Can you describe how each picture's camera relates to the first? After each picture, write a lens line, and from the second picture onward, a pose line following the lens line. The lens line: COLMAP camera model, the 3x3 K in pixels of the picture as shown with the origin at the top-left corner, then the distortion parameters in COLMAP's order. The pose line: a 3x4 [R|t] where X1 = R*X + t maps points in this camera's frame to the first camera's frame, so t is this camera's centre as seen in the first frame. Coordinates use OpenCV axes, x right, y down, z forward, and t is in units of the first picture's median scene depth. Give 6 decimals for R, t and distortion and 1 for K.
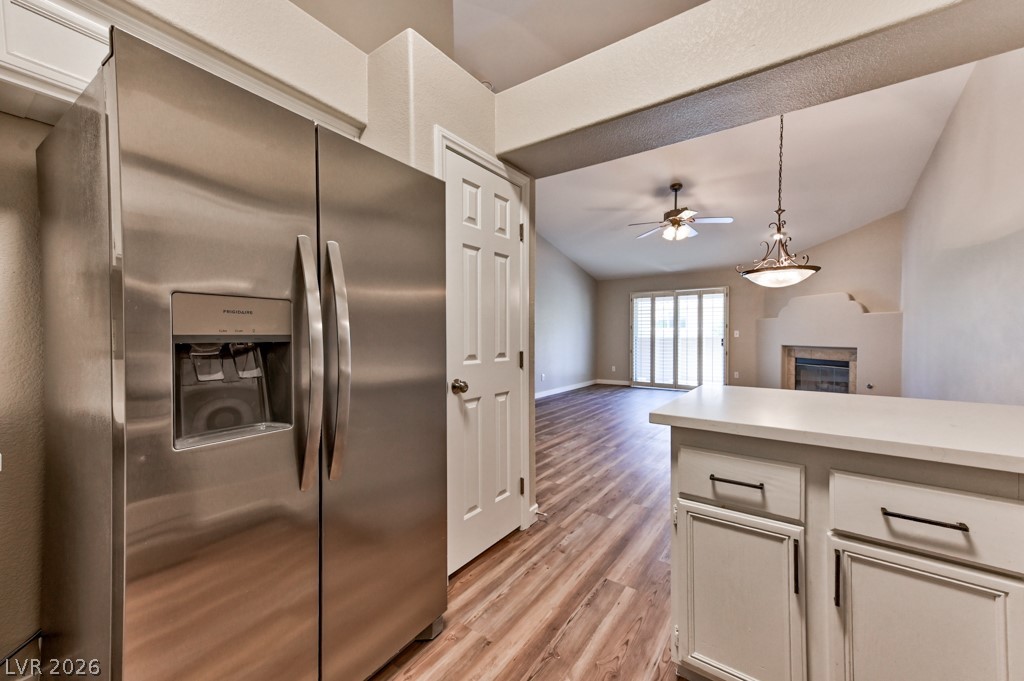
lens RADIAL K [[395.9, 0, 515.7], [0, 395.9, 340.6], [0, 0, 1]] dist [0.022479, 0.000235]
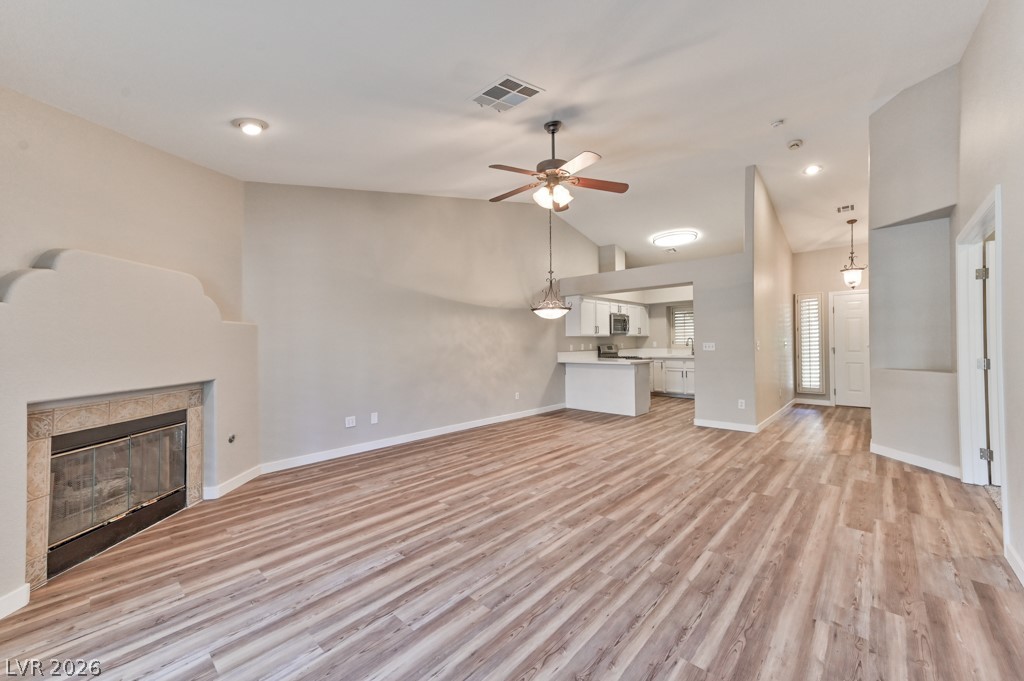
lens RADIAL K [[395.9, 0, 515.7], [0, 395.9, 340.6], [0, 0, 1]] dist [0.022479, 0.000235]
pose [[-0.992268, 0.012565, 0.123475, 0.280406], [0.013704, 0.999871, 0.008381, -0.029467], [-0.123354, 0.010009, -0.992312, 1.204643]]
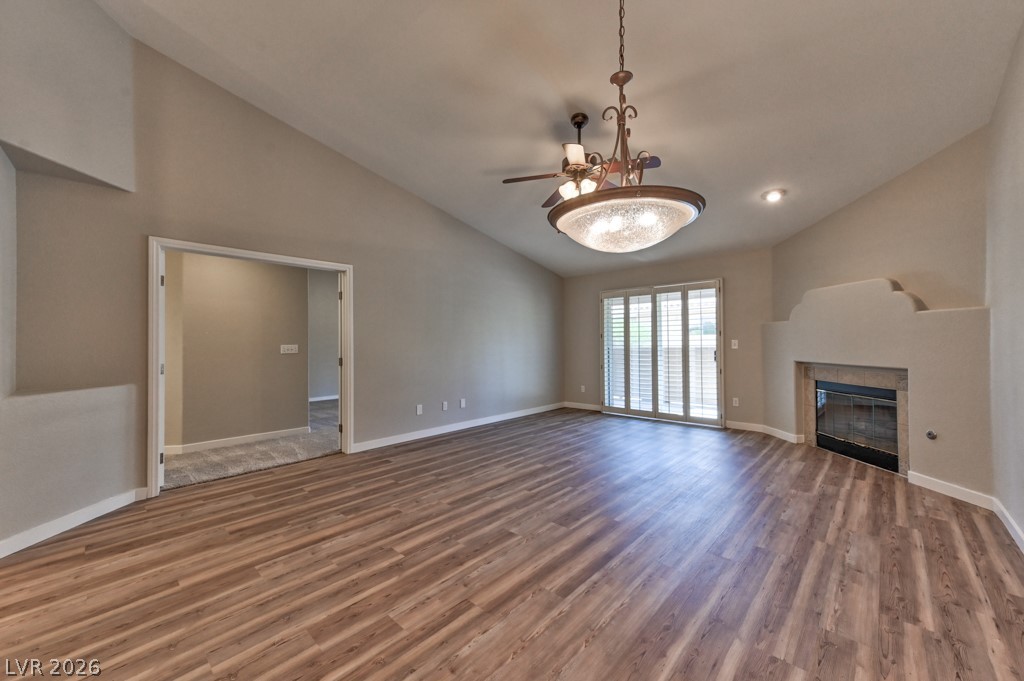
lens RADIAL K [[395.9, 0, 515.7], [0, 395.9, 340.6], [0, 0, 1]] dist [0.022479, 0.000235]
pose [[0.991341, -0.009565, -0.130963, 0.277482], [0.007120, 0.999792, -0.019122, -0.013490], [0.131119, 0.018024, 0.991203, 0.258586]]
